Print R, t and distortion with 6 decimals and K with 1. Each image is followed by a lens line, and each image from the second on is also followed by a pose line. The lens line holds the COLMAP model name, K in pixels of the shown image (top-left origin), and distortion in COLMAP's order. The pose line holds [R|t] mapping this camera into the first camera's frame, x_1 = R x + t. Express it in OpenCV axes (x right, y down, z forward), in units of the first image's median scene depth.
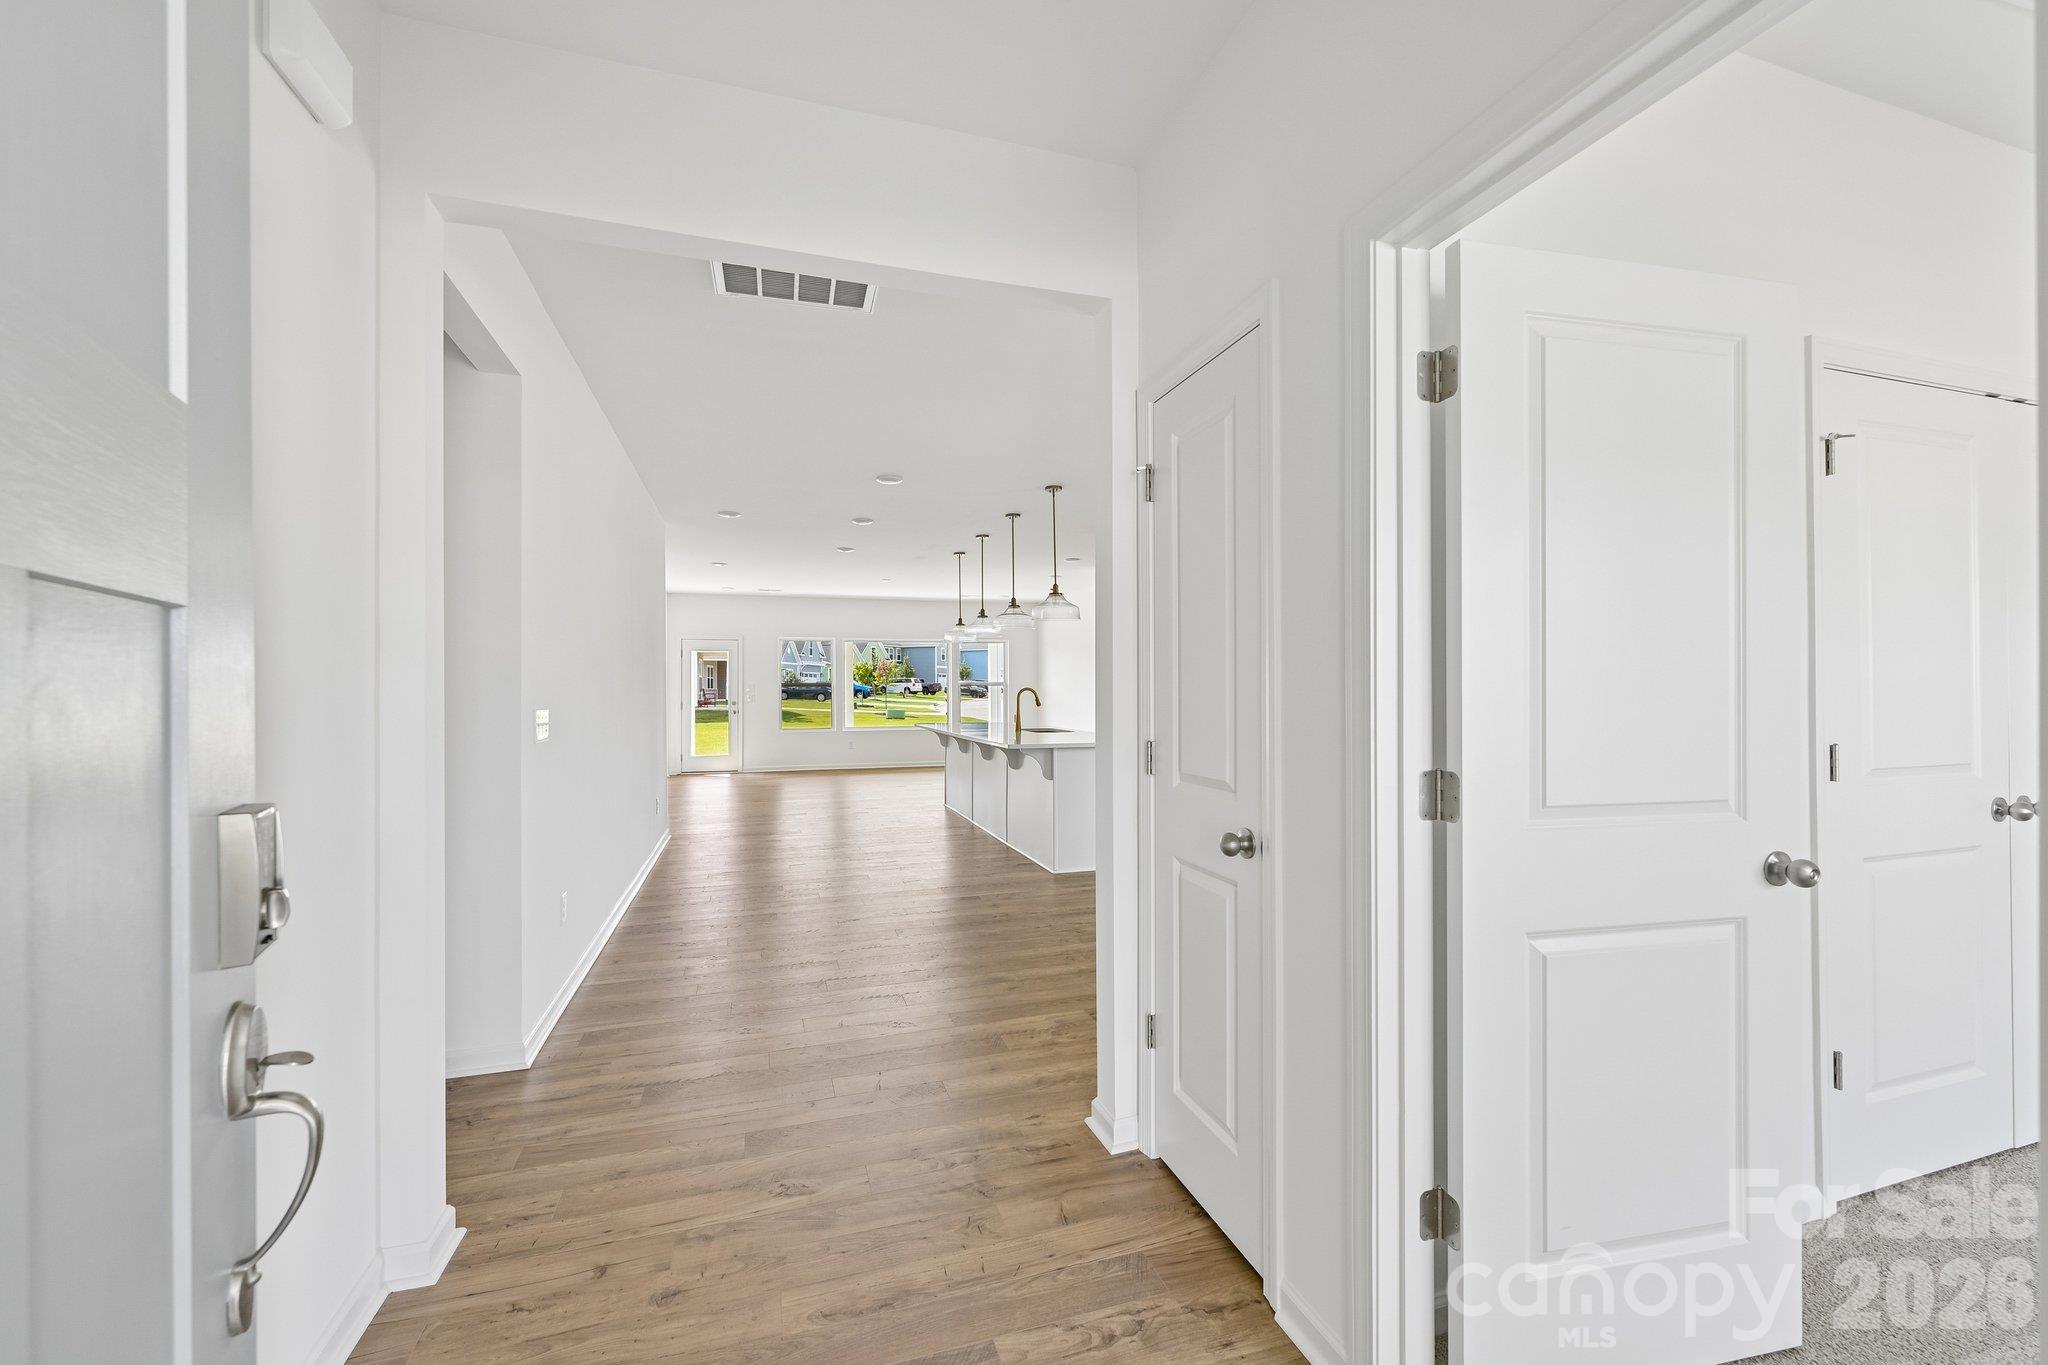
lens RADIAL K [[814.9, 0, 1008.4], [0, 814.9, 698.3], [0, 0, 1]] dist [0.000718, 0.000218]
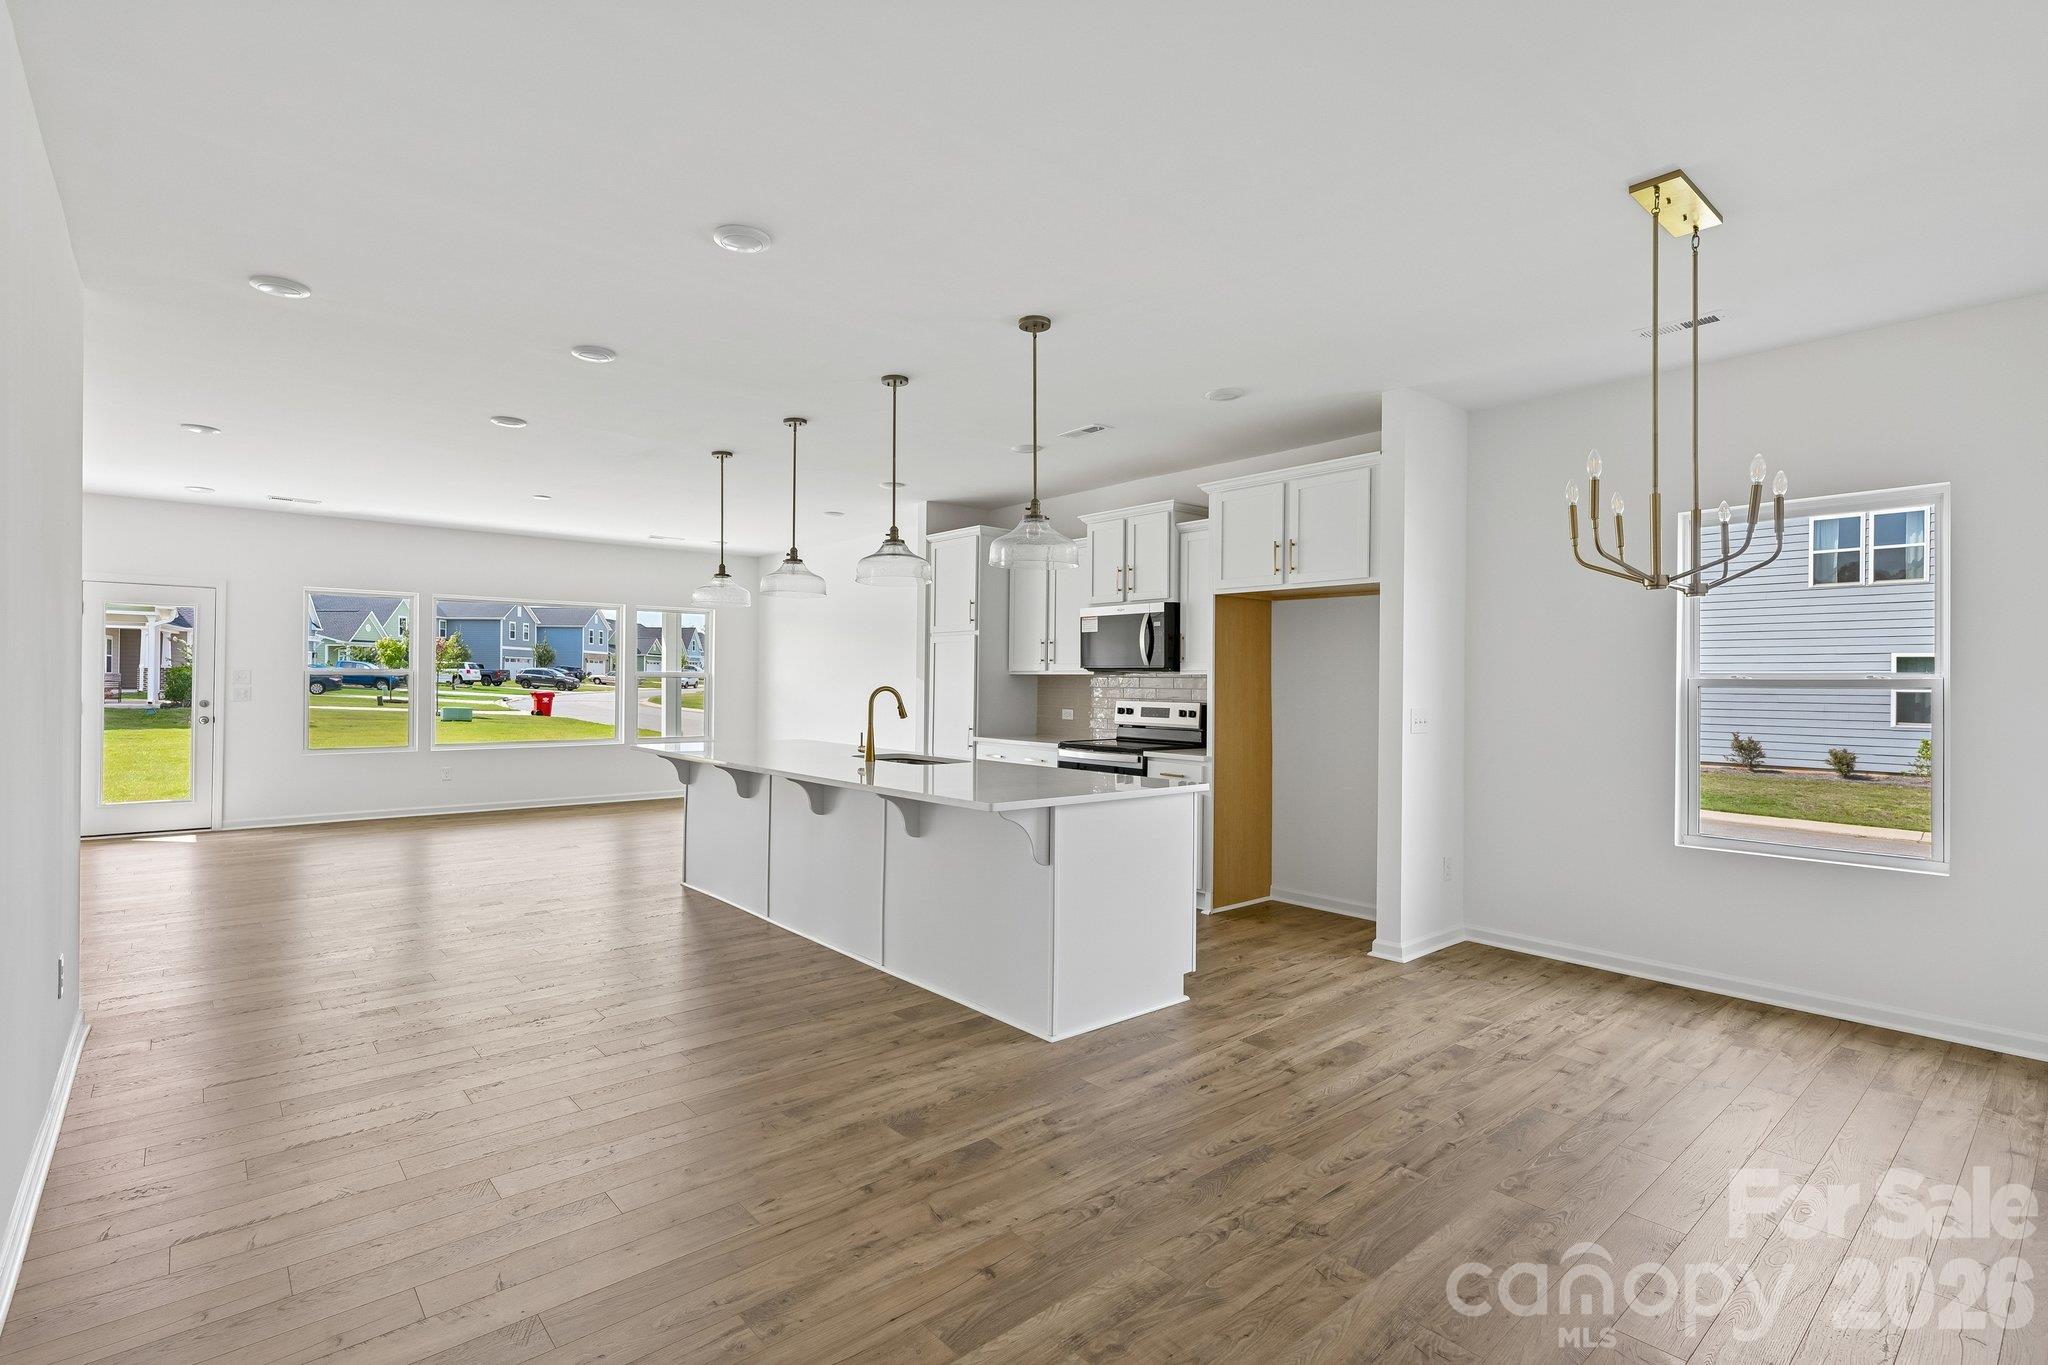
lens RADIAL K [[962.6, 0, 1016.1], [0, 962.6, 680.9], [0, 0, 1]] dist [-0.000636, 0.000221]
pose [[0.915684, 0.014160, 0.401650, -0.100883], [-0.009201, 0.999856, -0.014271, -0.004998], [-0.401794, 0.009372, 0.915682, 0.197948]]
